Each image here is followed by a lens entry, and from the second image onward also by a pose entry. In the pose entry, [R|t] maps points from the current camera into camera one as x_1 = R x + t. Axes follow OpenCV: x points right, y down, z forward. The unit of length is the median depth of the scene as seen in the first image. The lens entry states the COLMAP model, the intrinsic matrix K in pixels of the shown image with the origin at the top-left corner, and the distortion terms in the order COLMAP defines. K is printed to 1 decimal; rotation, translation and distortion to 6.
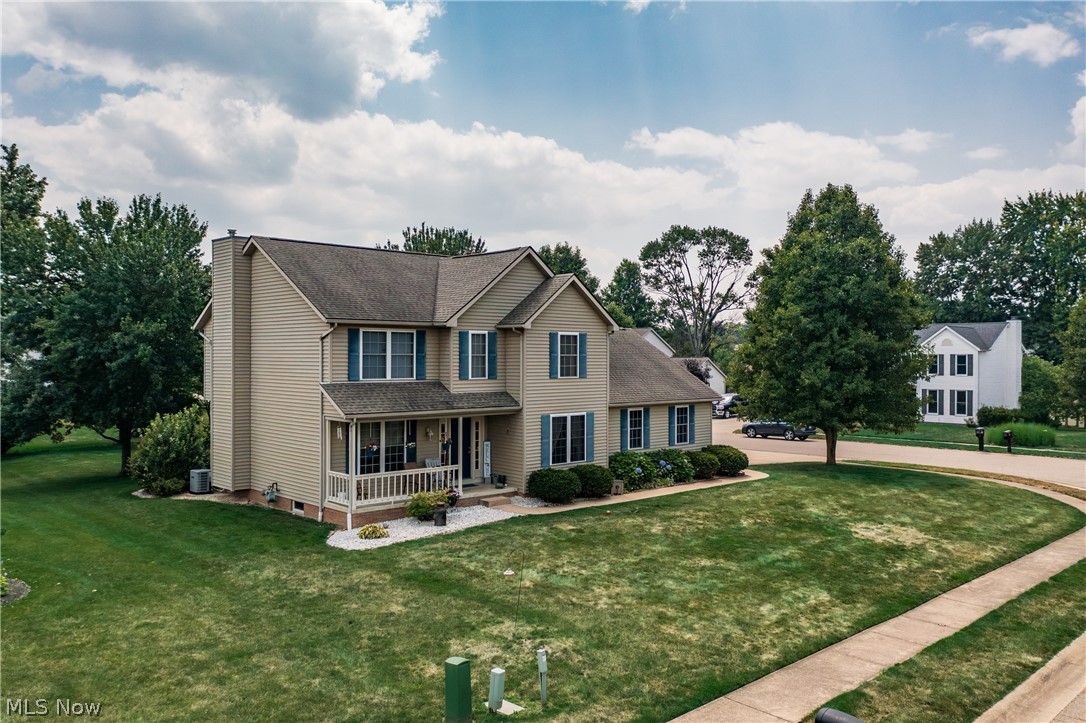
lens RADIAL K [[848.3, 0, 543.0], [0, 848.3, 361.5], [0, 0, 1]] dist [0.023688, -0.002594]
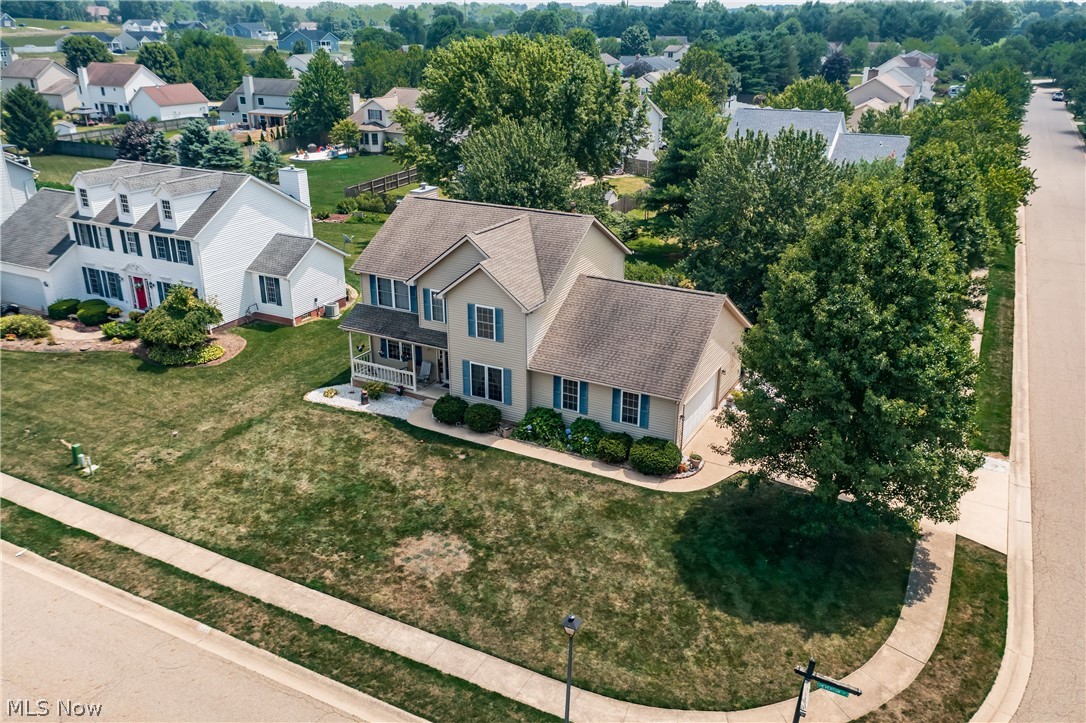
lens RADIAL K [[848.3, 0, 543.0], [0, 848.3, 361.5], [0, 0, 1]] dist [0.023688, -0.002594]
pose [[0.308679, 0.356286, -0.881917, 1.218179], [-0.006679, 0.927985, 0.372559, -0.434368], [0.951143, -0.109111, 0.288828, 0.711014]]
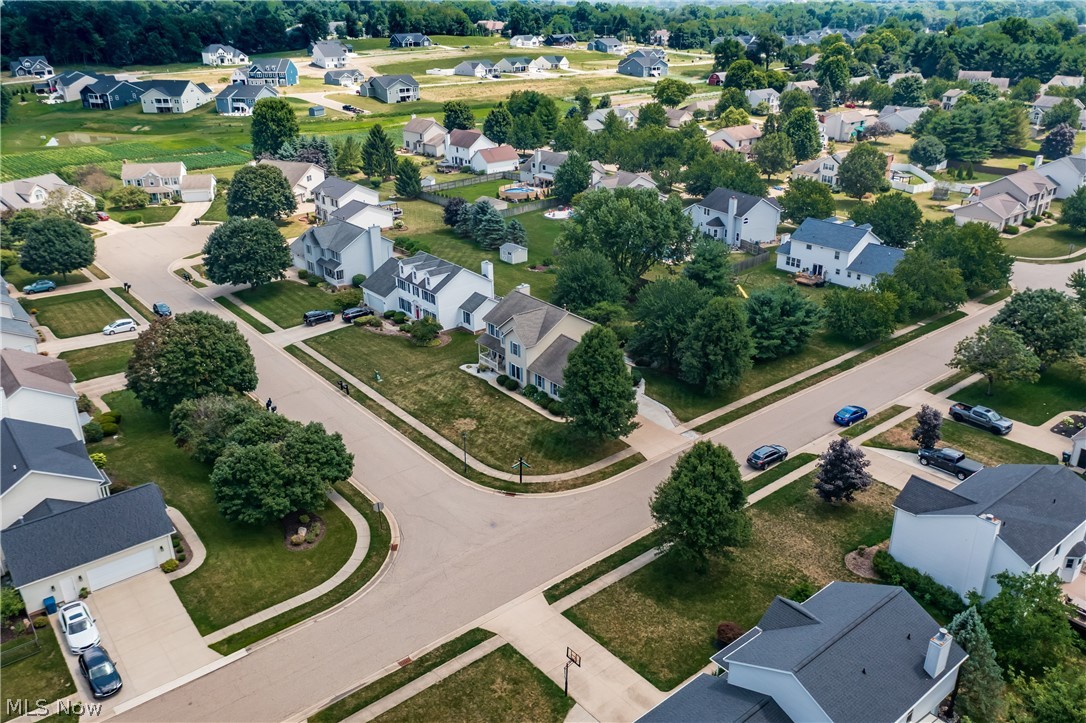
lens RADIAL K [[848.3, 0, 543.0], [0, 848.3, 361.5], [0, 0, 1]] dist [0.023688, -0.002594]
pose [[-0.099728, 0.394091, -0.913644, 3.118570], [0.008809, 0.918536, 0.395240, -1.291840], [0.994976, 0.031368, -0.095075, 1.438745]]
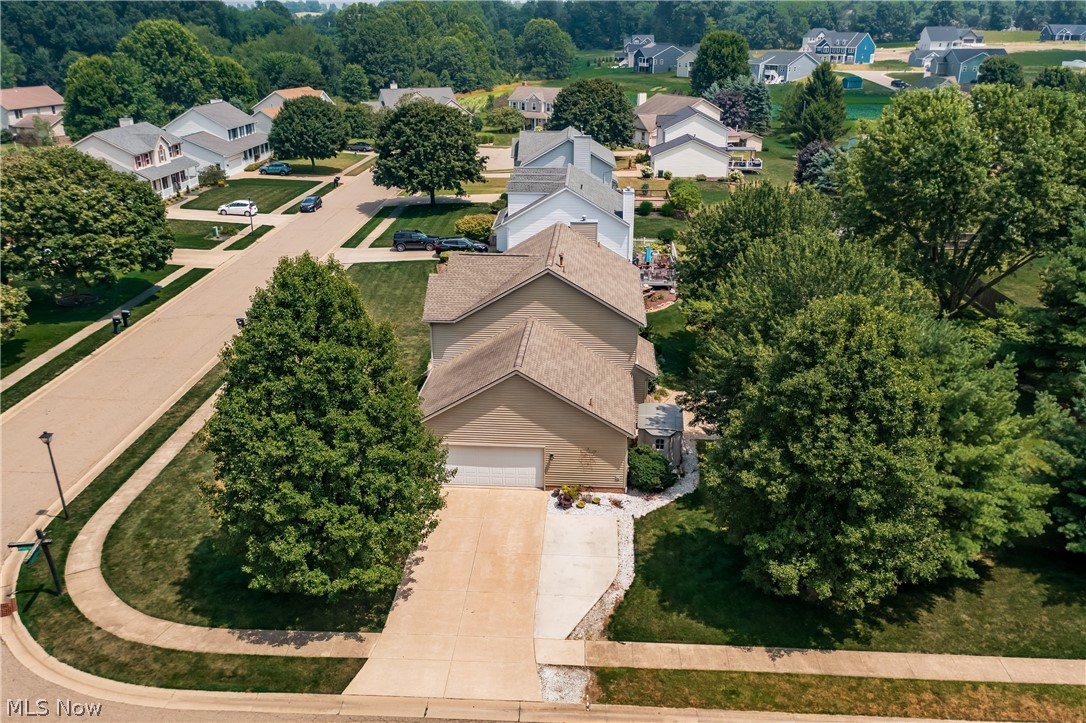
lens RADIAL K [[870.8, 0, 543.0], [0, 870.8, 361.5], [0, 0, 1]] dist [0.001710, -0.001914]
pose [[-0.738360, 0.242371, -0.629350, 0.901768], [-0.002298, 0.932280, 0.361729, -0.513219], [0.674403, 0.268533, -0.687801, 2.240196]]
